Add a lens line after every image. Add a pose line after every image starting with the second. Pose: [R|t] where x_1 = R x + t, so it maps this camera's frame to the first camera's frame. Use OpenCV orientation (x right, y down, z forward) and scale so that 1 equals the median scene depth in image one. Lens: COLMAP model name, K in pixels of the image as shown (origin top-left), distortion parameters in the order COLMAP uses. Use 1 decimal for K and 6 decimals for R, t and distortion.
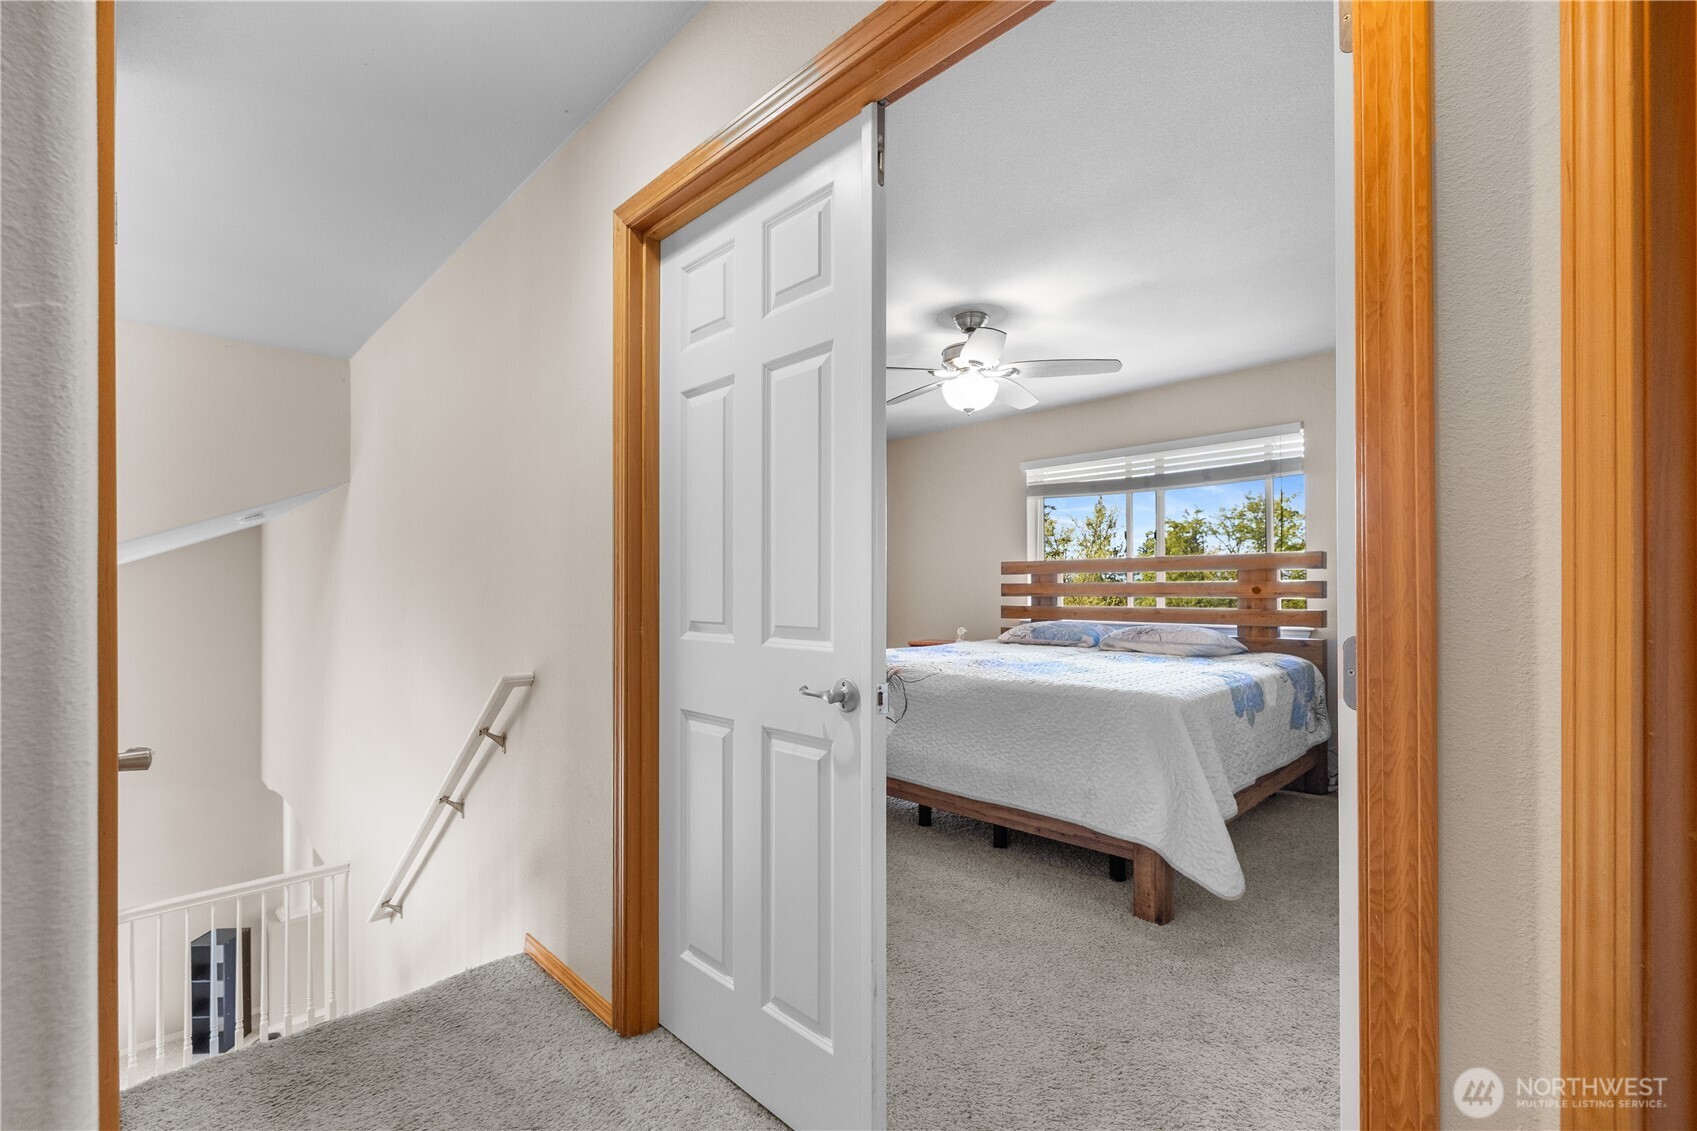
lens RADIAL K [[728.2, 0, 841.3], [0, 728.2, 570.9], [0, 0, 1]] dist [0.000076, -0.000001]
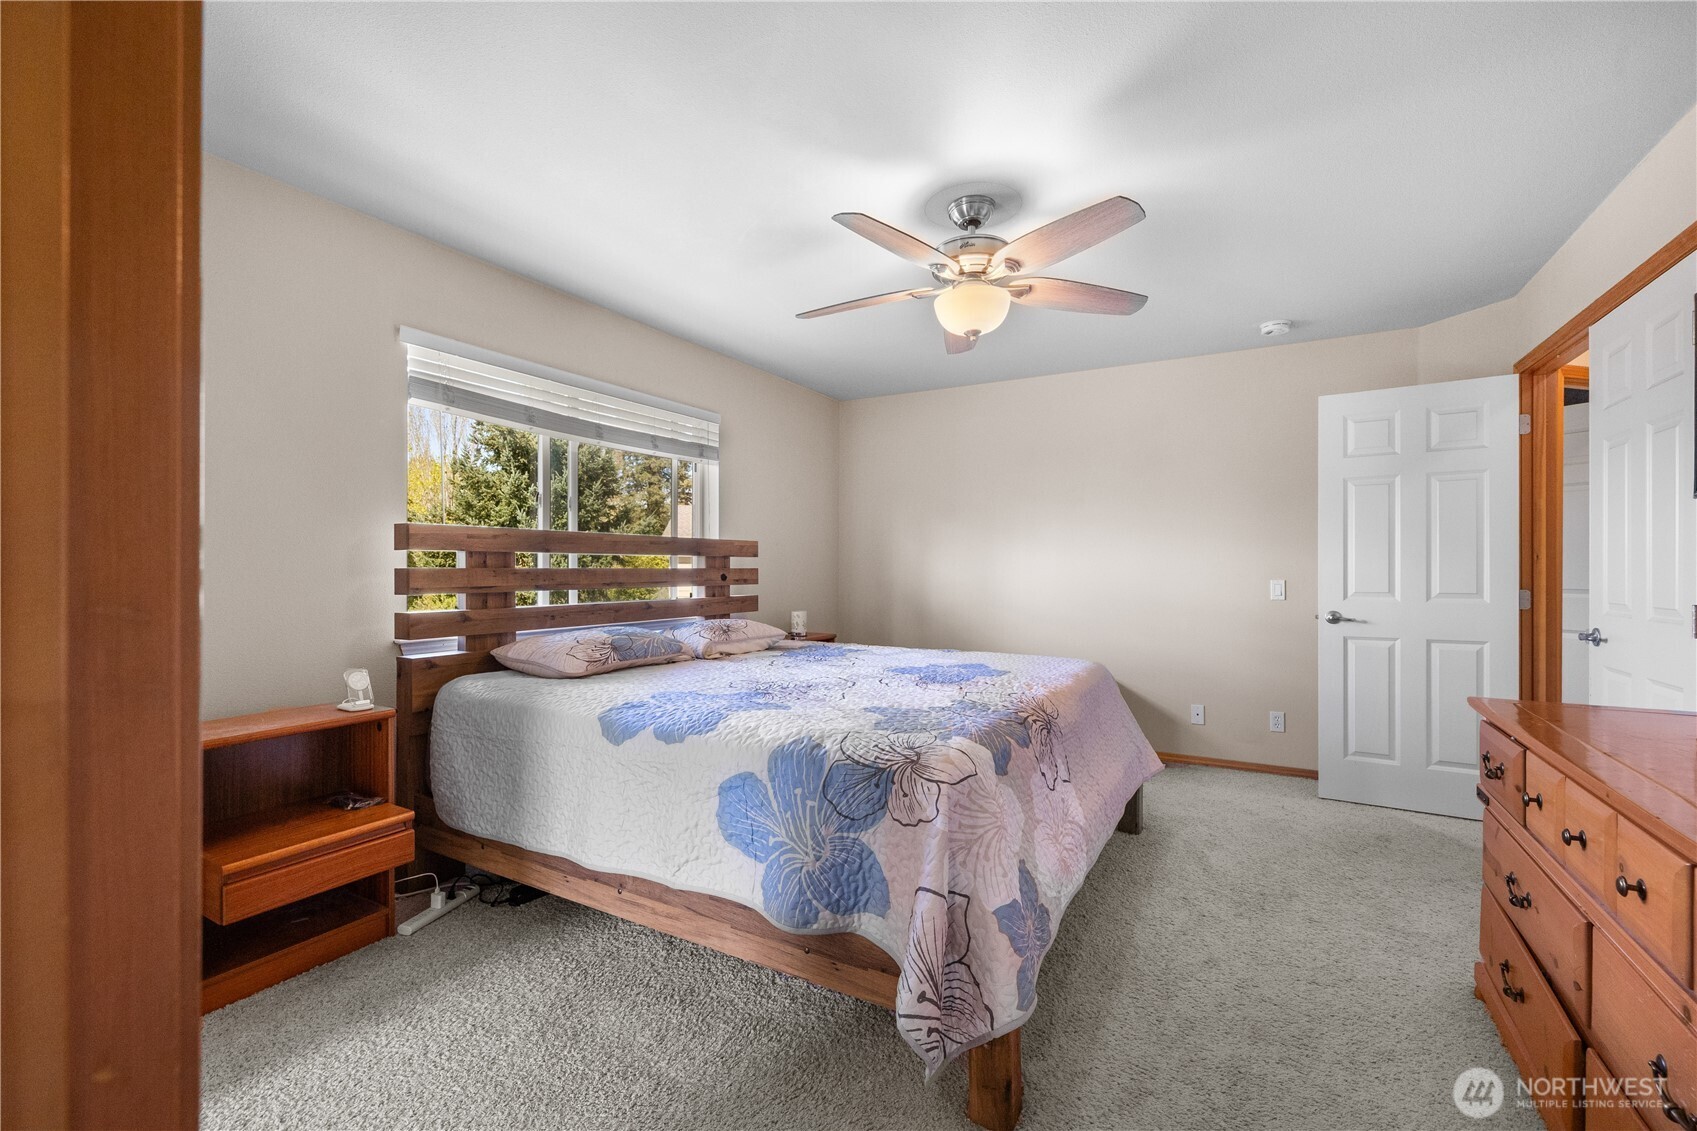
lens RADIAL K [[728.2, 0, 841.3], [0, 728.2, 570.9], [0, 0, 1]] dist [0.000076, -0.000001]
pose [[-0.263530, -0.001539, 0.964650, -0.348852], [-0.024060, 0.999698, -0.004978, 0.015918], [-0.964351, -0.024522, -0.263488, 0.931541]]
